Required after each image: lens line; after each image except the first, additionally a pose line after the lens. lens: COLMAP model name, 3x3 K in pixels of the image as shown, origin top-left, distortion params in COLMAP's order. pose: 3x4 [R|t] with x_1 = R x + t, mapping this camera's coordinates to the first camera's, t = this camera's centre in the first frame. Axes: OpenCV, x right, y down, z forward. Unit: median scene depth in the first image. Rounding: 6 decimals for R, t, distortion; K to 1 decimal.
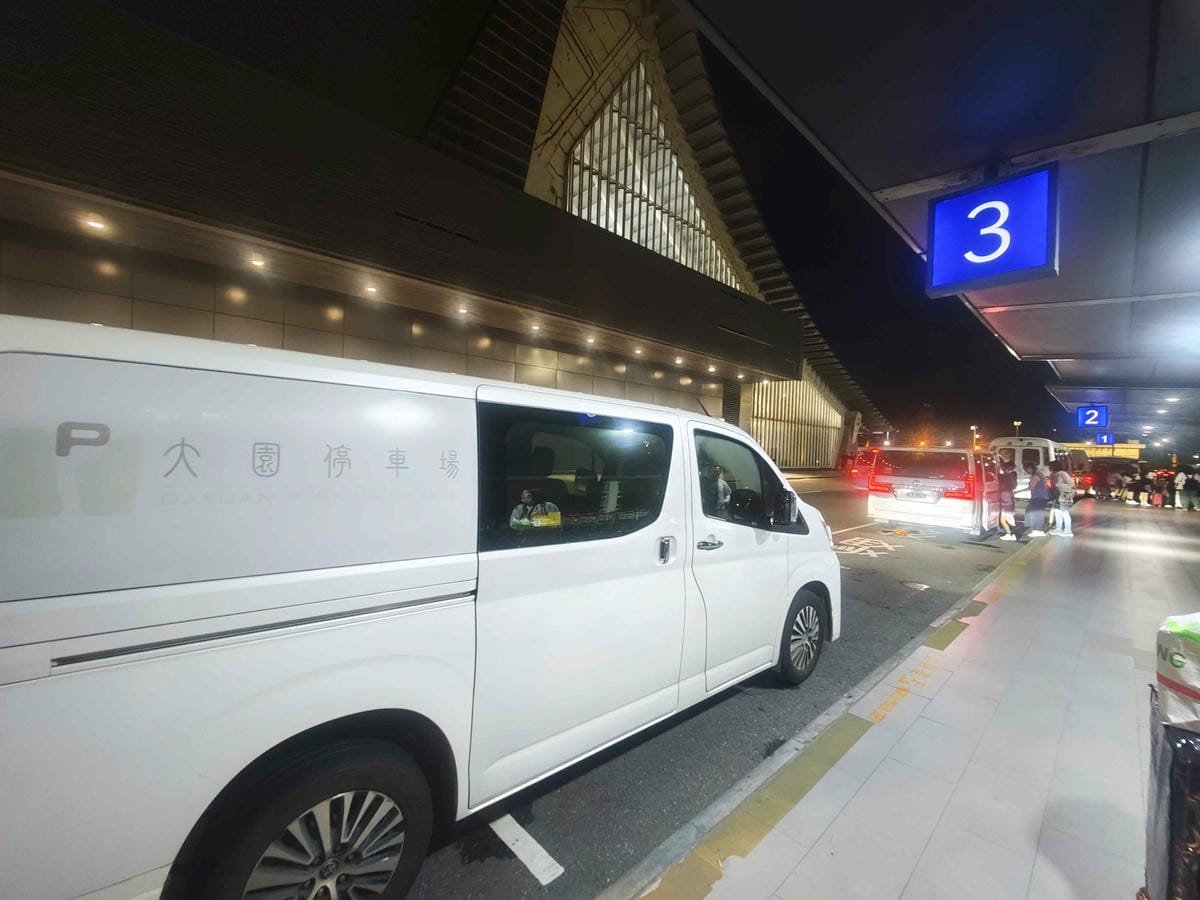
lens RADIAL K [[482.8, 0, 593.1], [0, 482.8, 451.1], [0, 0, 1]] dist [0.000858, -0.000616]
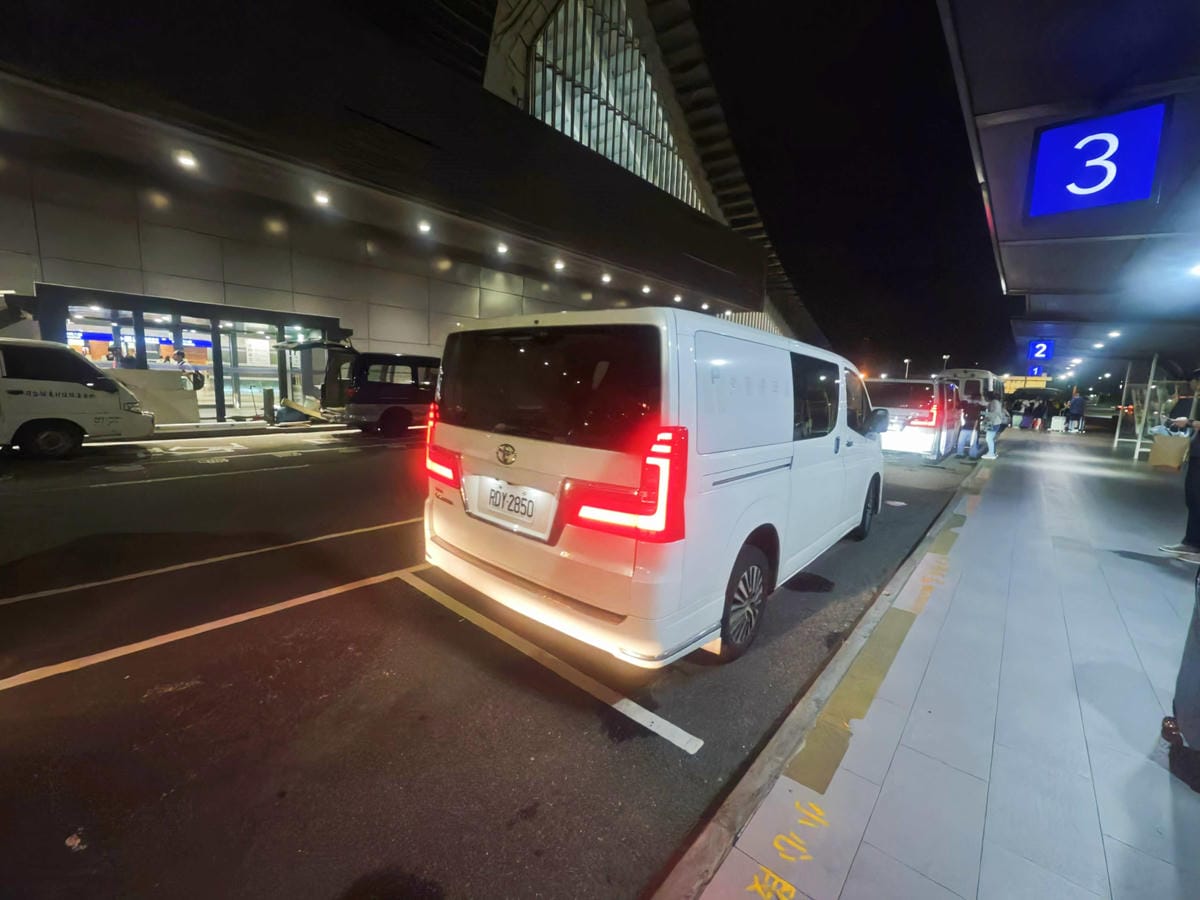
lens RADIAL K [[482.8, 0, 593.1], [0, 482.8, 451.1], [0, 0, 1]] dist [0.000858, -0.000616]
pose [[0.994971, -0.012389, 0.099393, -0.032074], [-0.001673, 0.990127, 0.140166, 0.001534], [-0.100149, -0.139627, 0.985127, -0.000882]]
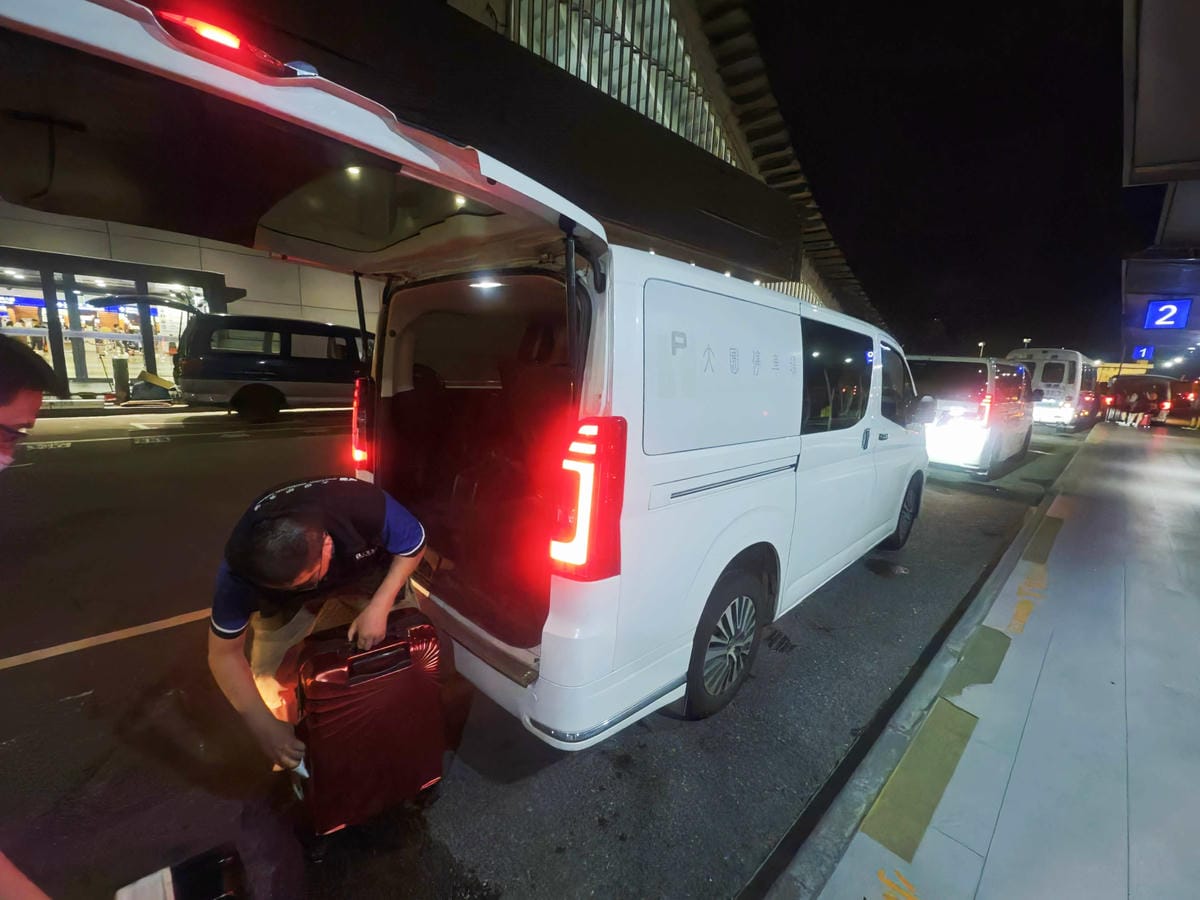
lens RADIAL K [[493.6, 0, 600.0], [0, 493.6, 450.0], [0, 0, 1]] dist [-0.015302, -0.000223]
pose [[0.999405, 0.006882, 0.033798, 0.056061], [-0.012842, 0.983686, 0.179436, 0.004838], [-0.032012, -0.179763, 0.983189, 0.096381]]
